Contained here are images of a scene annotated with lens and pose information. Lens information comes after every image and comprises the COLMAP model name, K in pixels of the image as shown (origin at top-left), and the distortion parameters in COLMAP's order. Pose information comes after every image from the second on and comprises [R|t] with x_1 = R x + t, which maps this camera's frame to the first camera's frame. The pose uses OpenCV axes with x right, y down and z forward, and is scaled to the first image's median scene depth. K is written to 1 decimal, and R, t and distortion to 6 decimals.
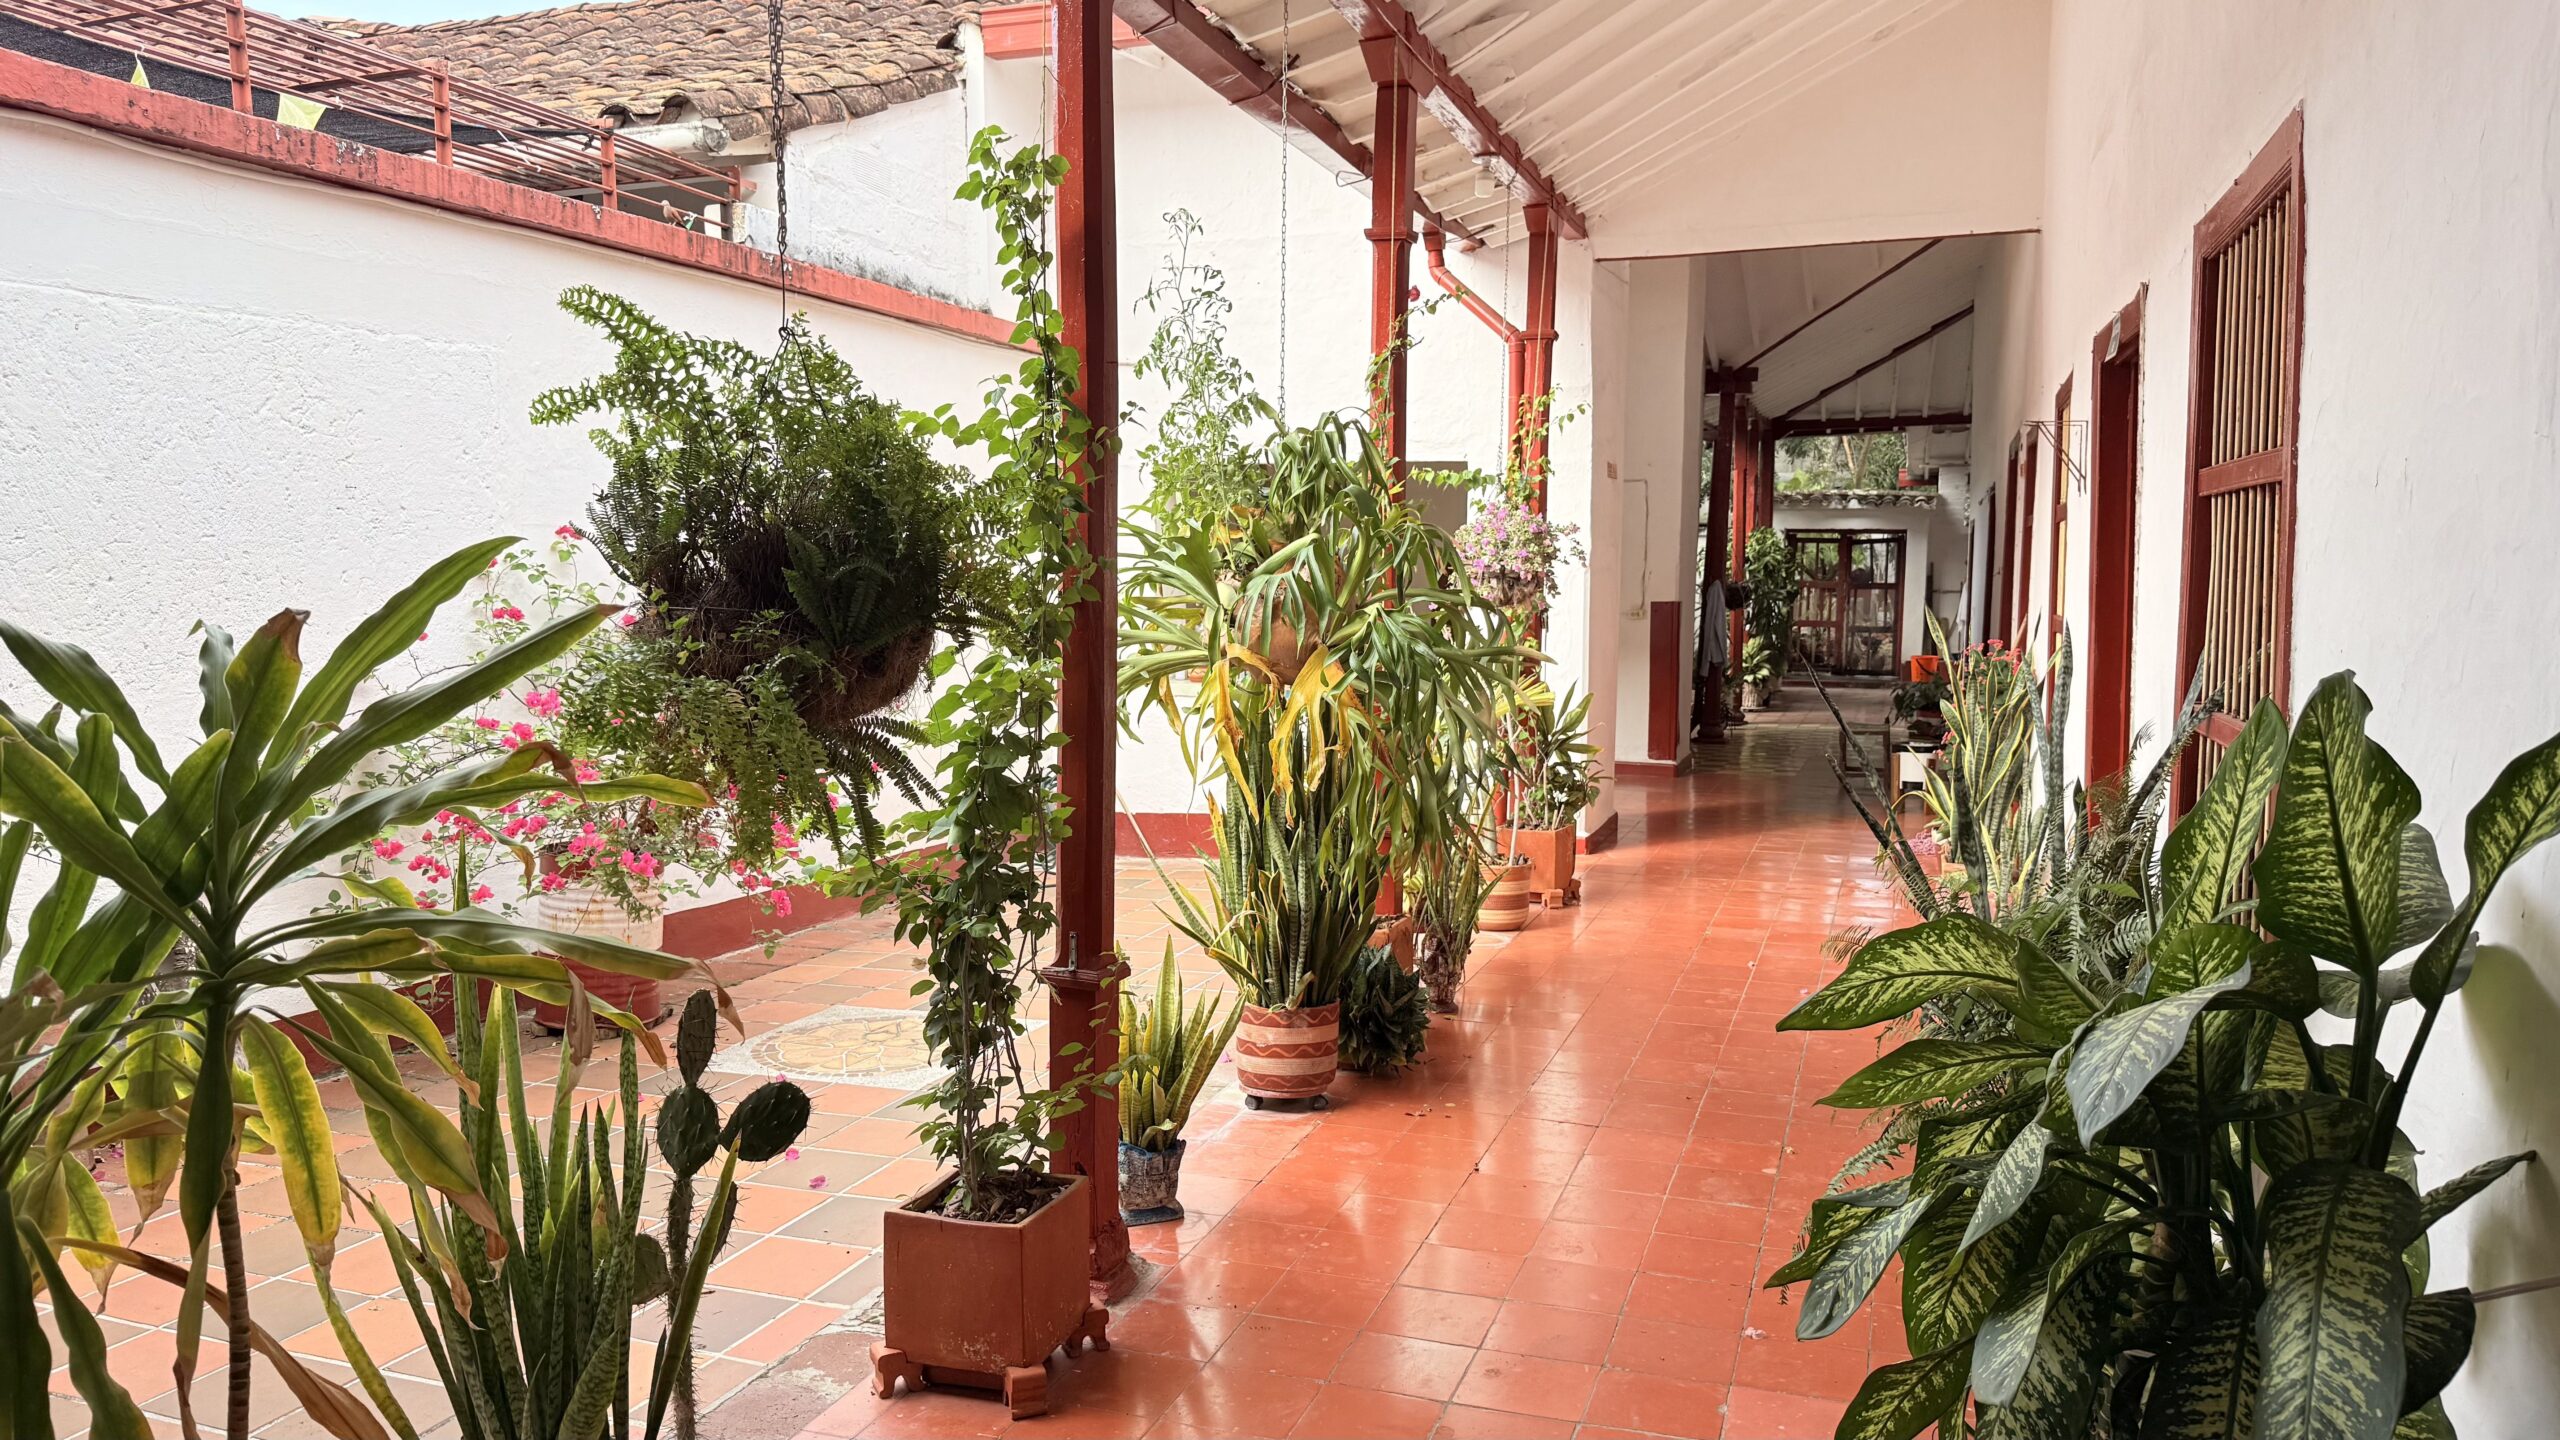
lens RADIAL K [[1741.3, 0, 1270.5], [0, 1741.3, 762.6], [0, 0, 1]] dist [0.088474, -0.124550]
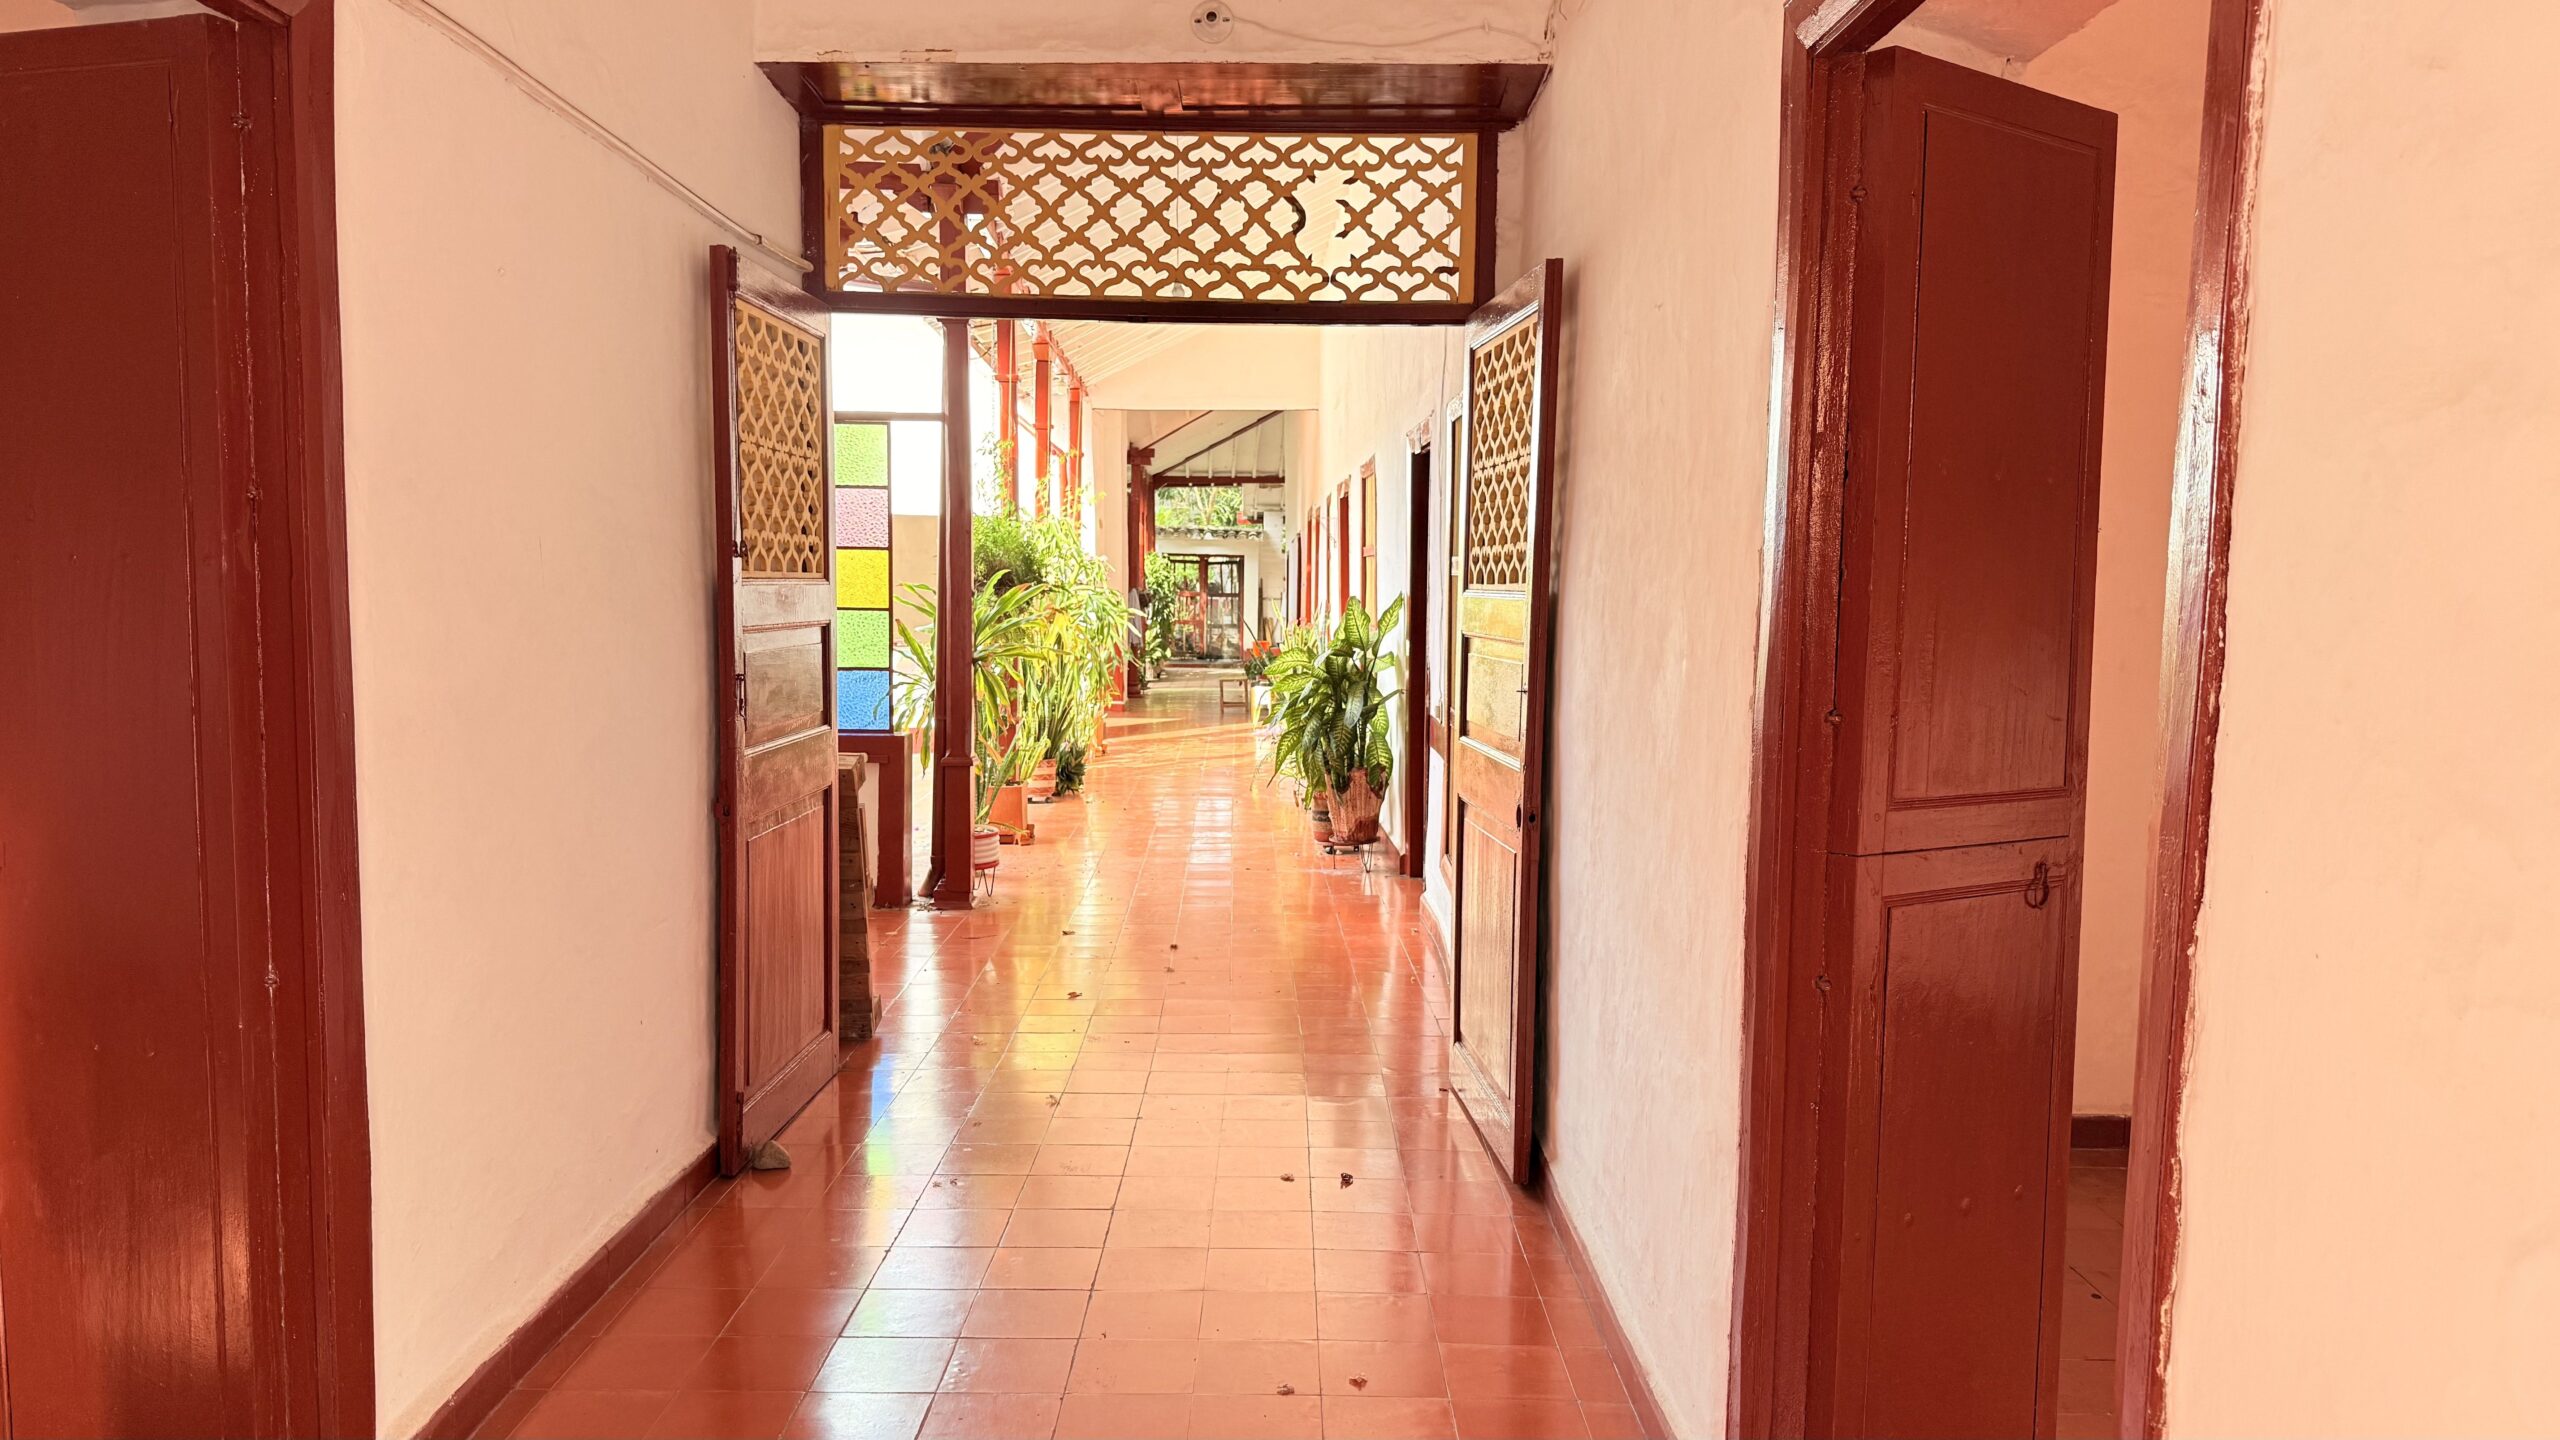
lens RADIAL K [[1741.3, 0, 1270.5], [0, 1741.3, 762.6], [0, 0, 1]] dist [0.088474, -0.124550]
pose [[0.932863, -0.027189, 0.359205, -0.132764], [0.029352, 0.999569, -0.000568, 0.037129], [-0.359035, 0.011073, 0.933258, -0.328079]]
